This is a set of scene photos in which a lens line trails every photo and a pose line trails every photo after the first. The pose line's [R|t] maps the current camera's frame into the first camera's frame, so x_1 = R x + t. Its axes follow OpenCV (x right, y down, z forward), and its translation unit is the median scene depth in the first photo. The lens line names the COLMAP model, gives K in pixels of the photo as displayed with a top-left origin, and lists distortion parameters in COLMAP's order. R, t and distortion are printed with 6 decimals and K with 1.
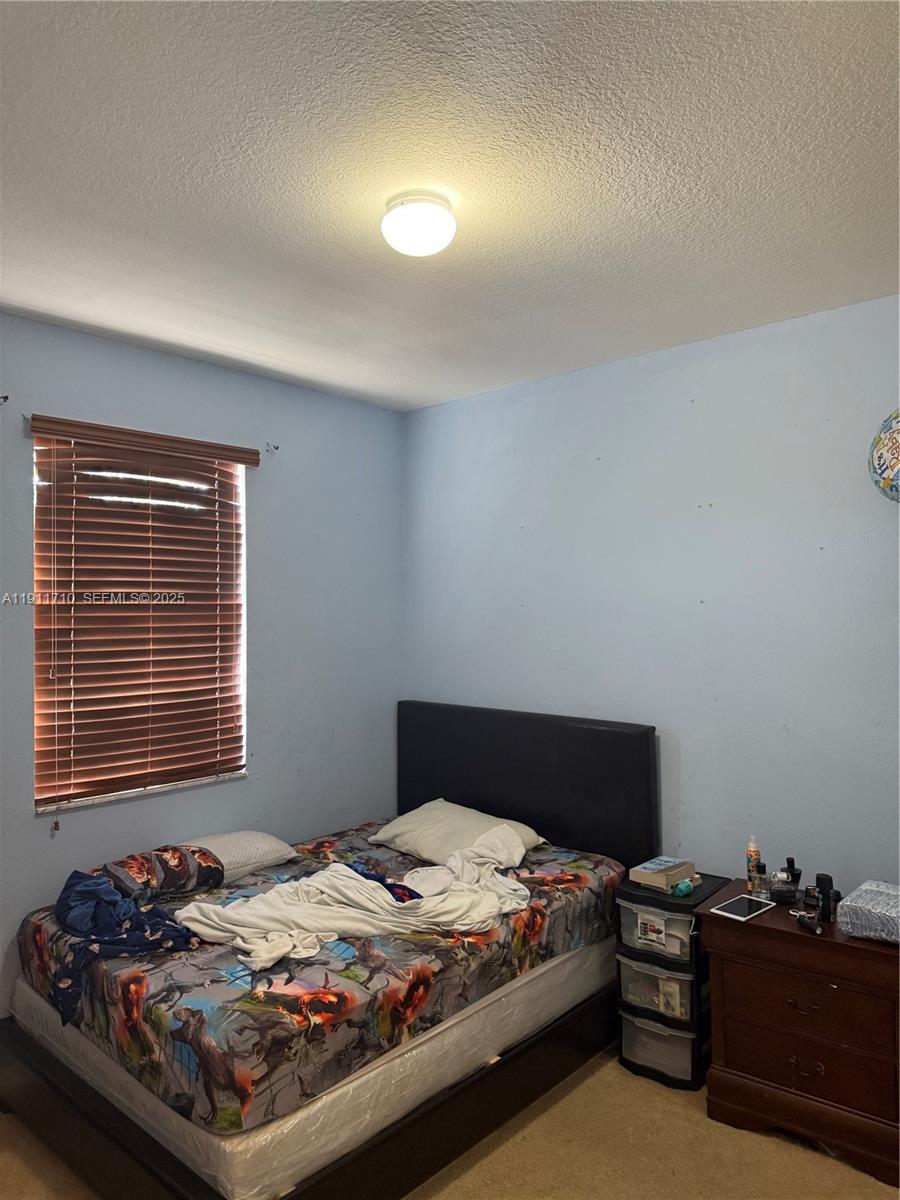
lens RADIAL K [[836.0, 0, 450.0], [0, 836.0, 600.0], [0, 0, 1]] dist [-0.002709, -0.002570]
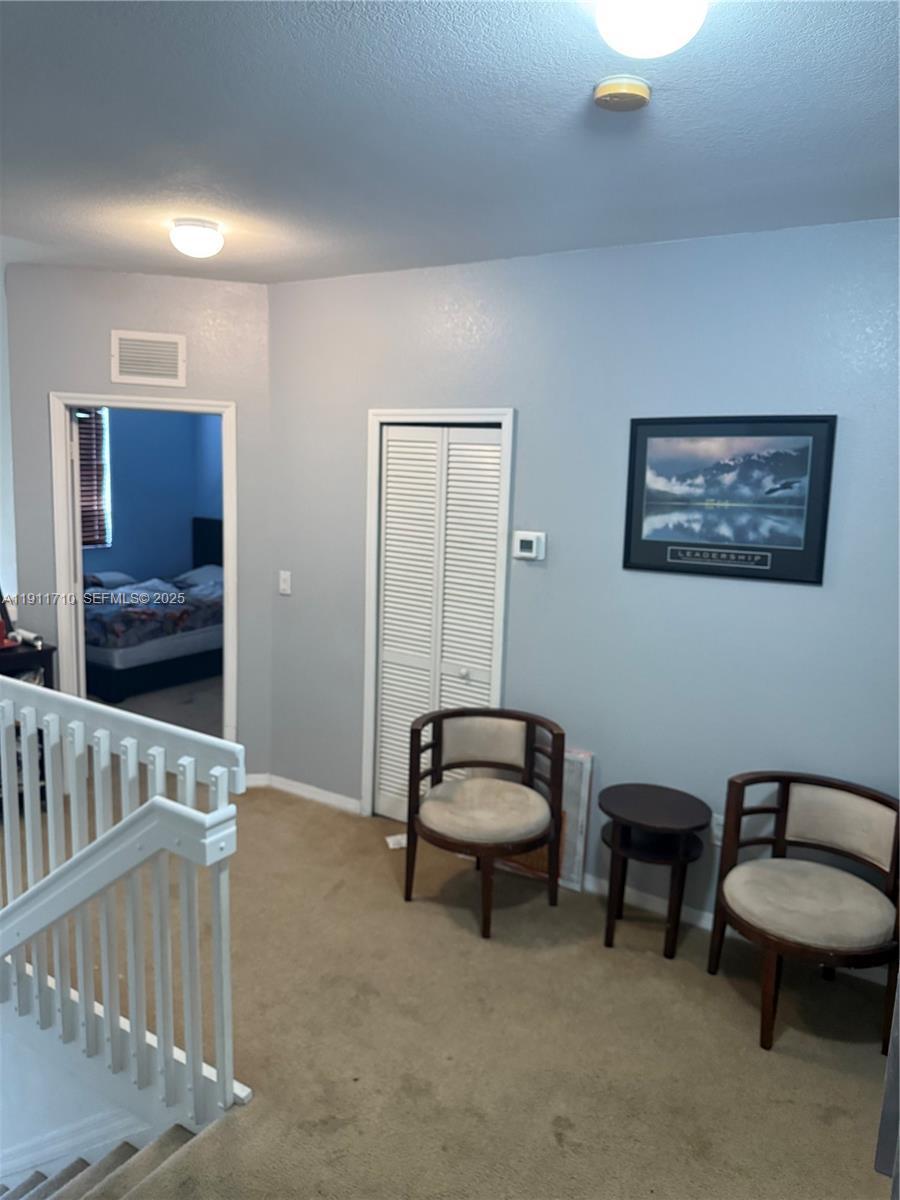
lens RADIAL K [[864.2, 0, 450.0], [0, 864.2, 600.0], [0, 0, 1]] dist [0.004846, 0.241197]
pose [[0.987826, 0.012530, 0.155054, 0.386515], [-0.039365, 0.984443, 0.171237, -0.098269], [-0.150497, -0.175256, 0.972952, -1.900321]]
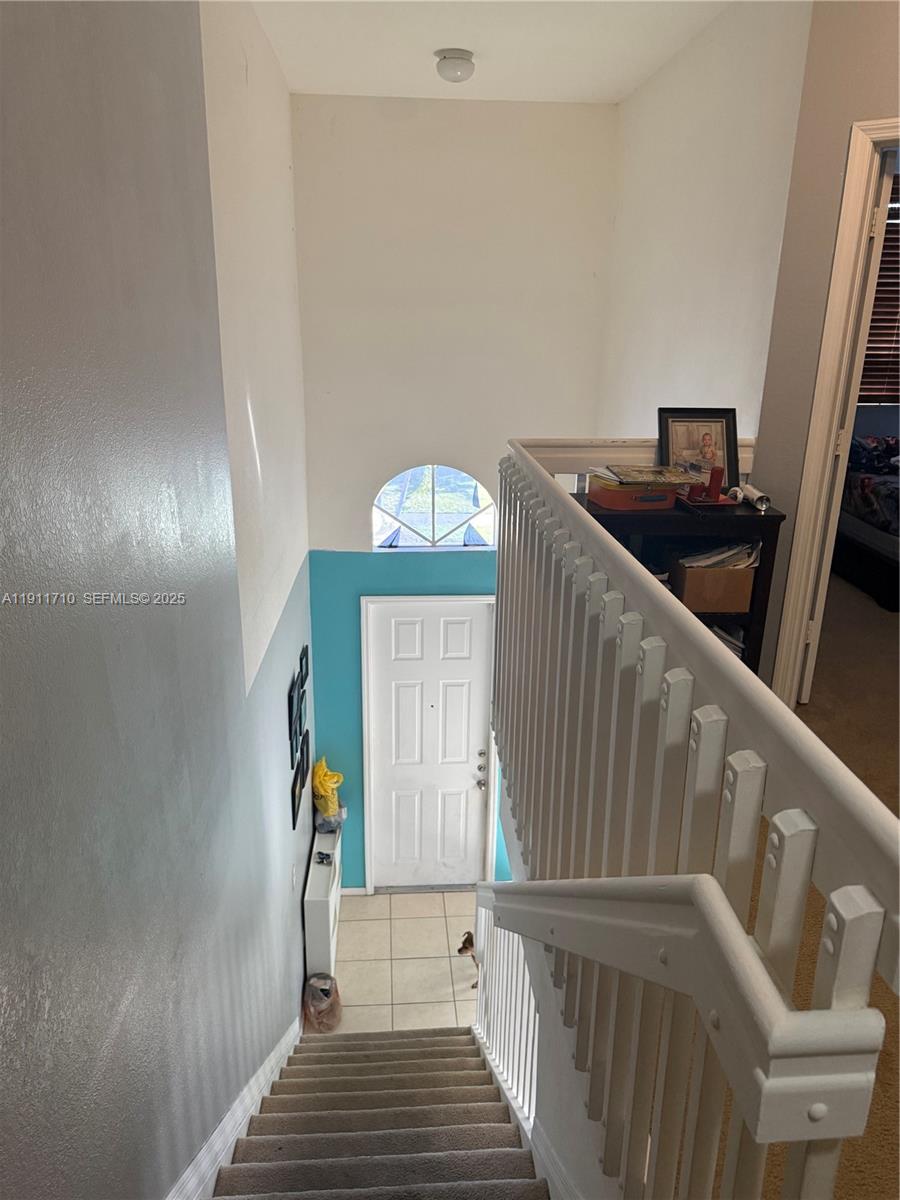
lens RADIAL K [[836.0, 0, 450.0], [0, 836.0, 600.0], [0, 0, 1]] dist [-0.002709, -0.002570]
pose [[0.706261, 0.227691, -0.670337, 0.359785], [0.002888, 0.945935, 0.324344, 0.059580], [0.707946, -0.231008, 0.667419, -1.221841]]
